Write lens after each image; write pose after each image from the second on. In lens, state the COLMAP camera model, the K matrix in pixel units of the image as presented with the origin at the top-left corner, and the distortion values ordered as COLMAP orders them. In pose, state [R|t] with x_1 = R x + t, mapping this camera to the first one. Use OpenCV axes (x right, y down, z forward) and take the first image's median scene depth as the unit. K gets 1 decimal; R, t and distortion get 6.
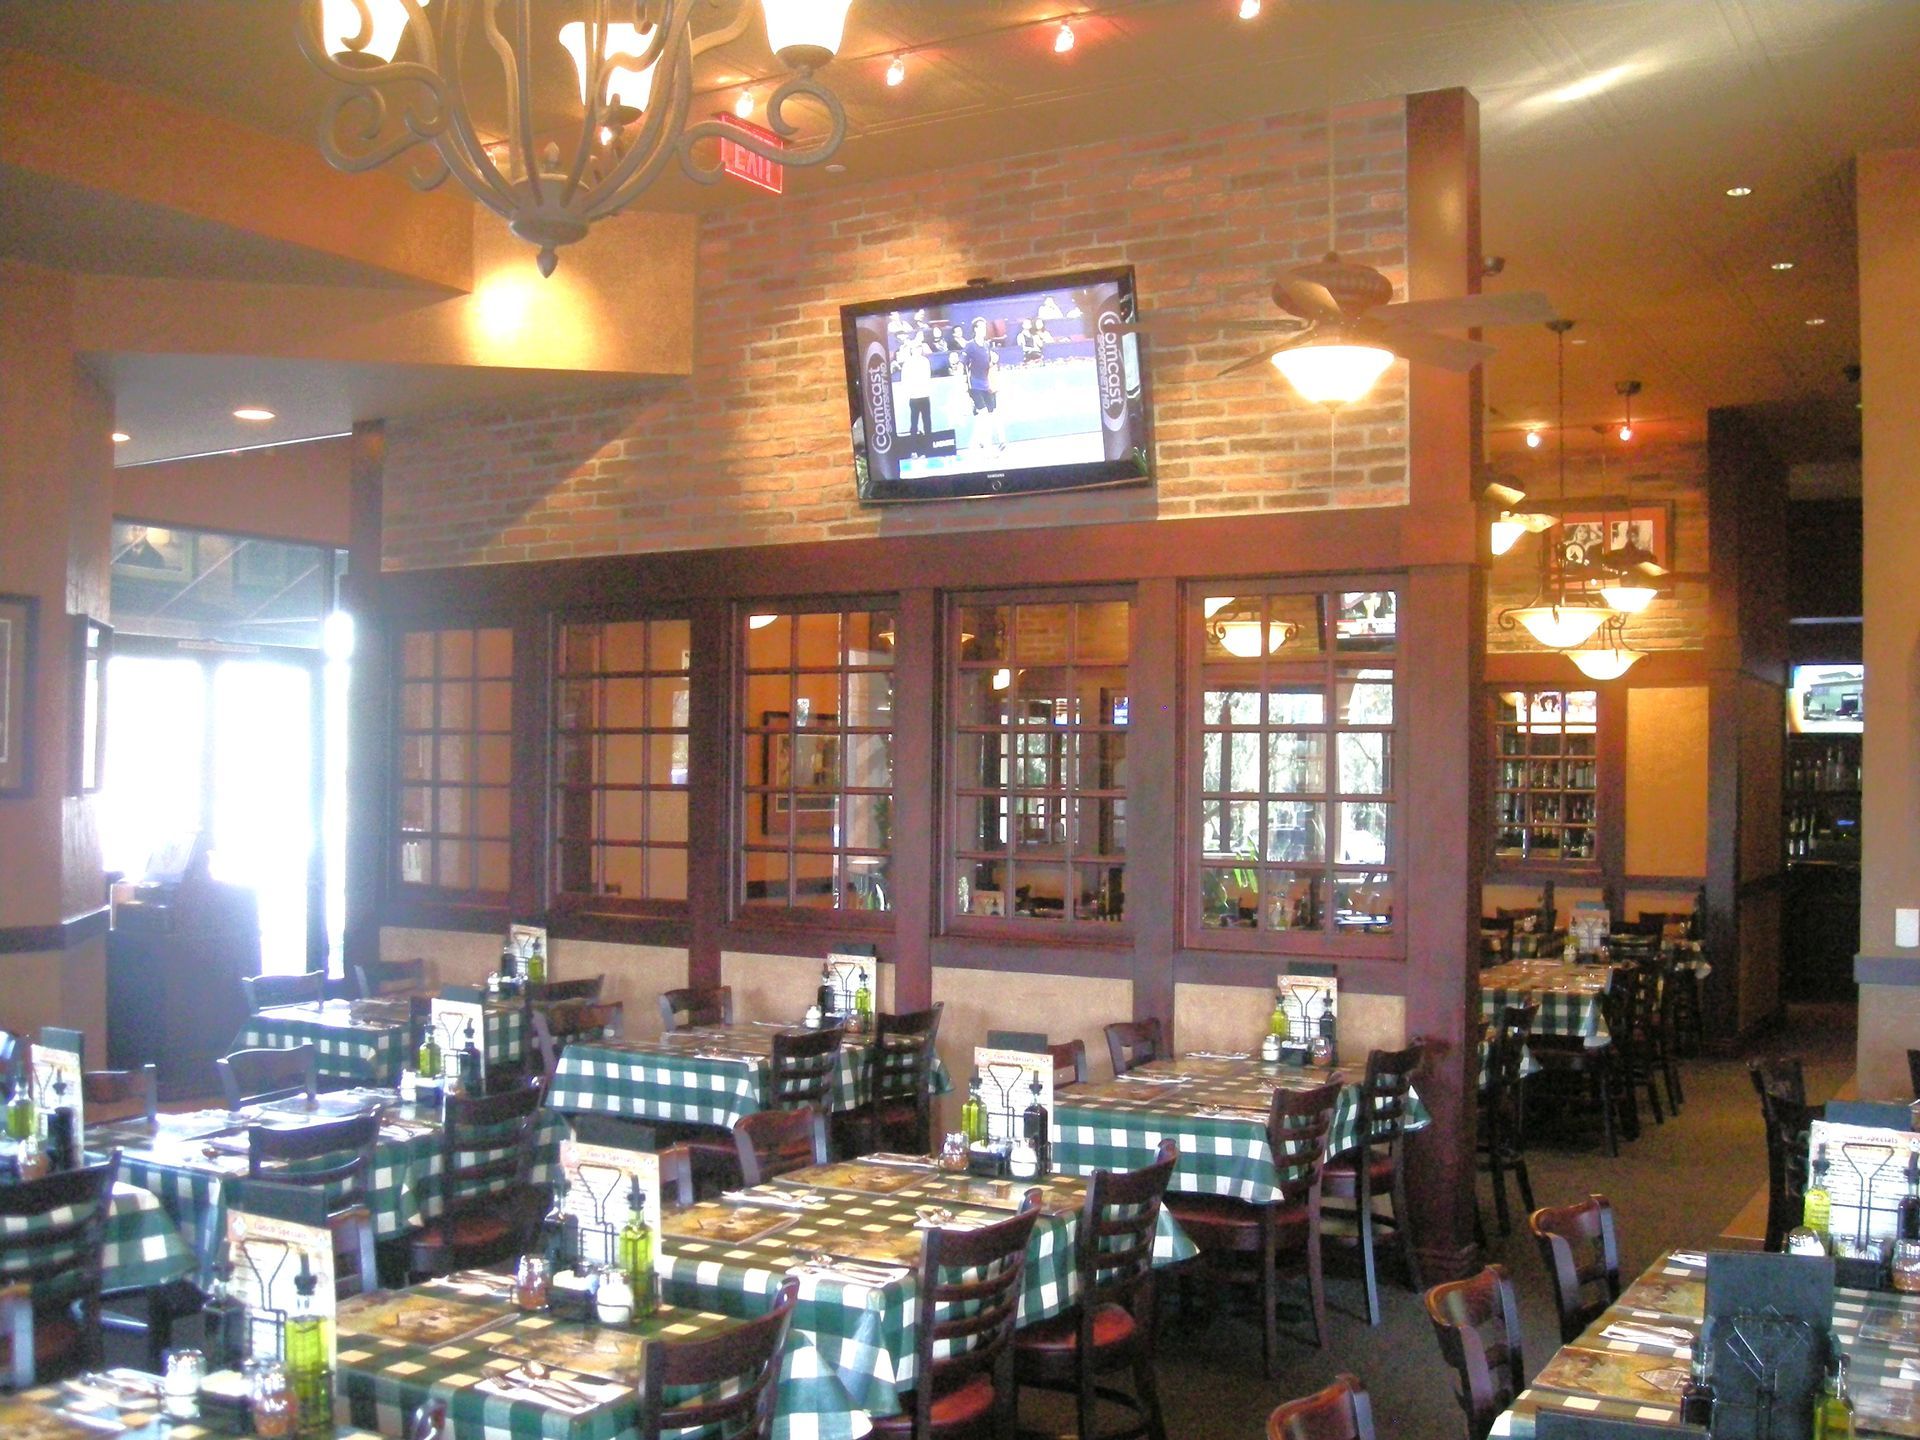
lens RADIAL K [[1961.2, 0, 955.9], [0, 1961.2, 761.4], [0, 0, 1]] dist [-0.184166, 0.121055]
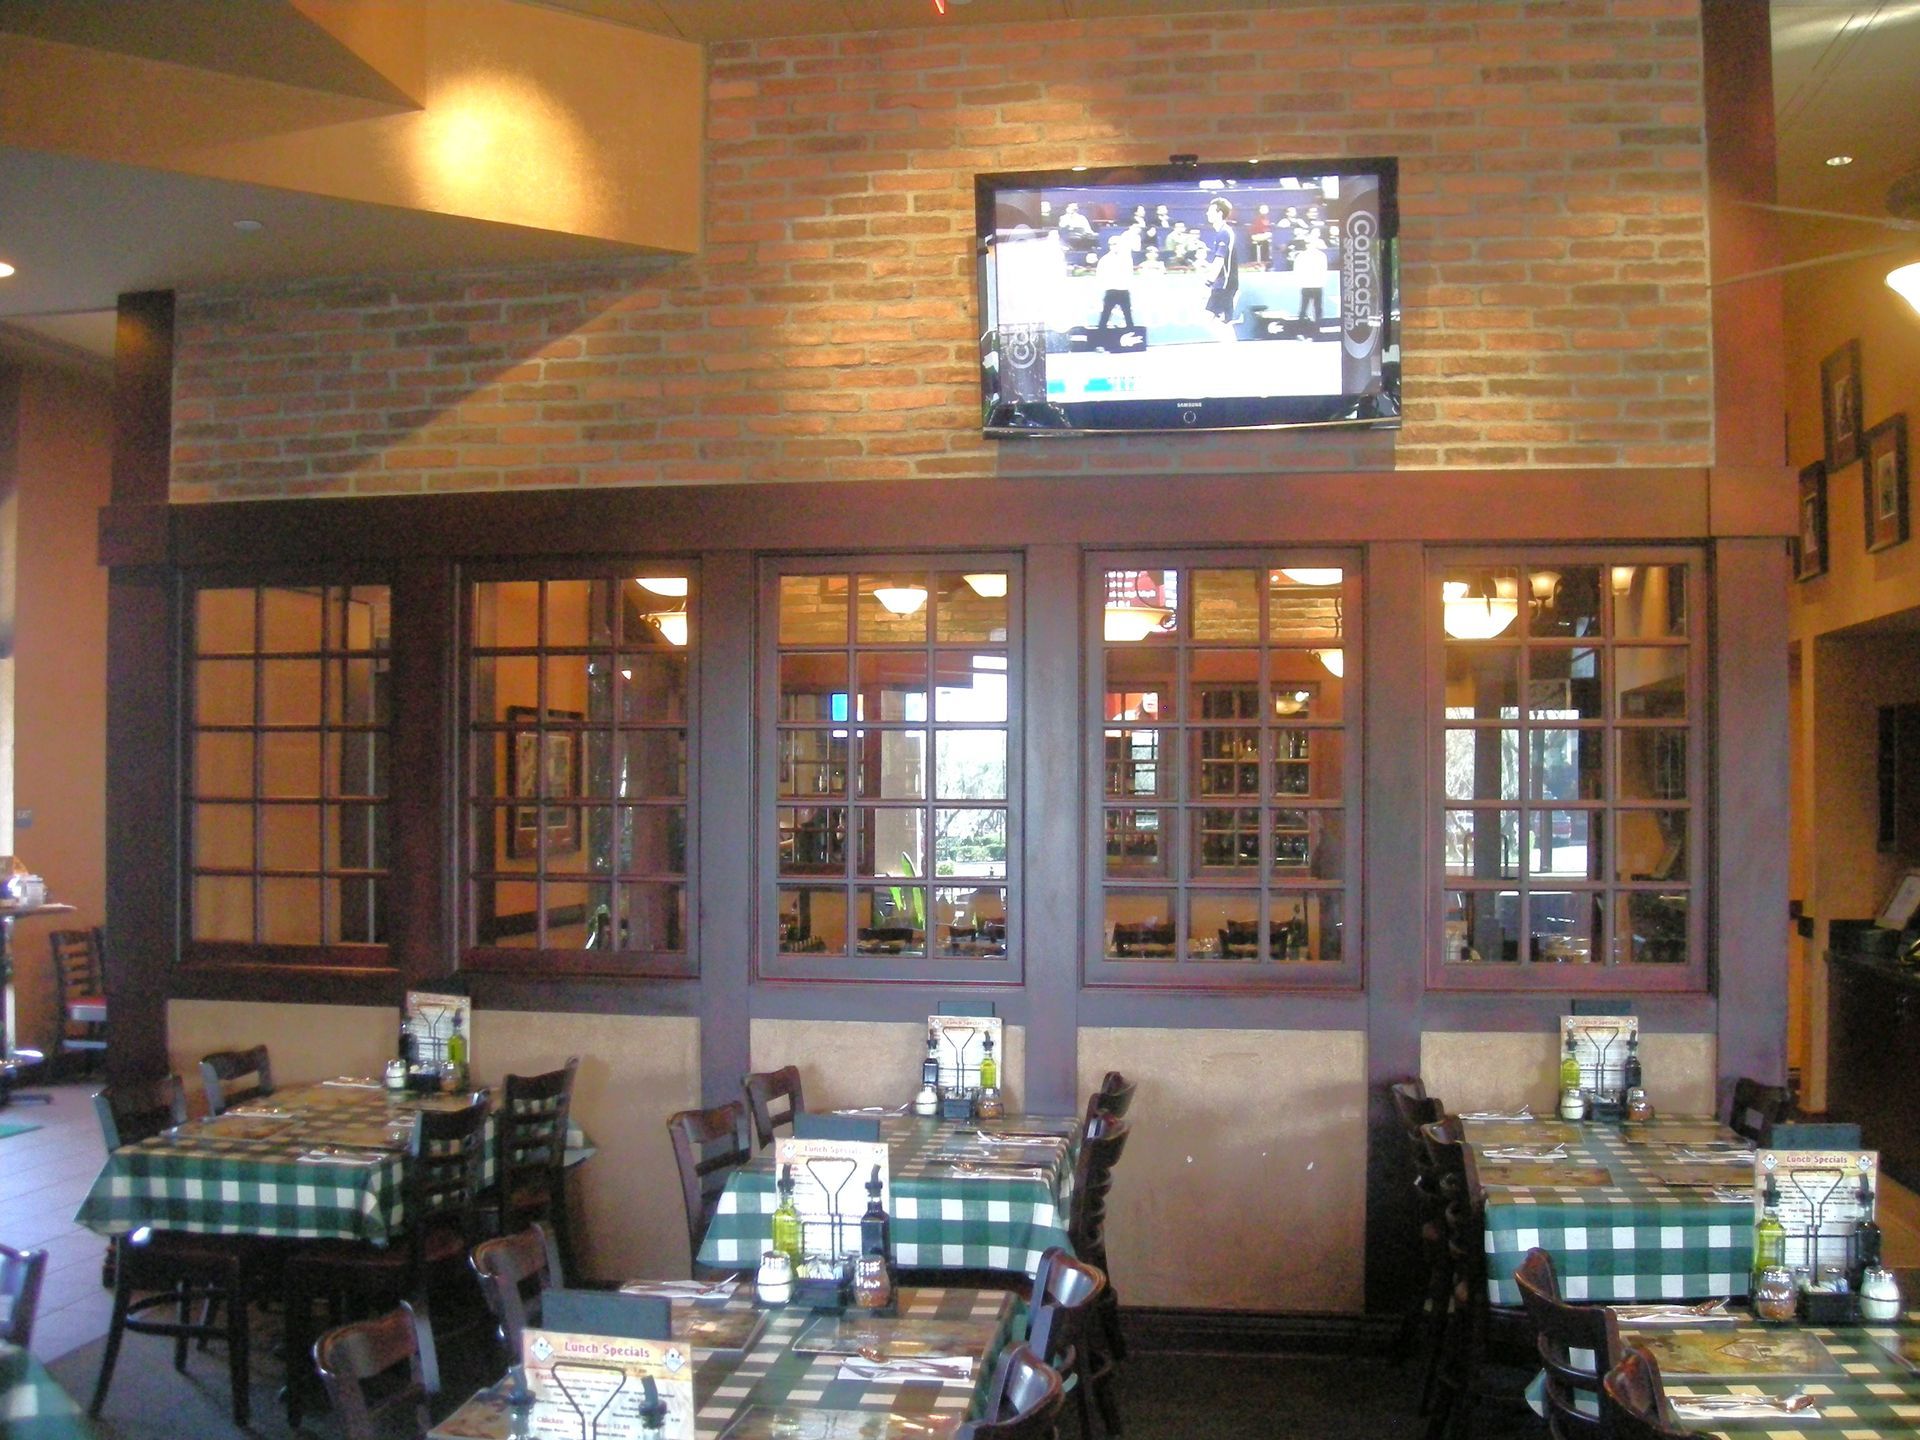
lens RADIAL K [[1961.2, 0, 955.9], [0, 1961.2, 761.4], [0, 0, 1]] dist [-0.184166, 0.121055]
pose [[0.930559, -0.003584, 0.366123, -0.337710], [0.004540, 0.999988, -0.001751, -0.000366], [-0.366113, 0.003291, 0.930565, 0.282702]]
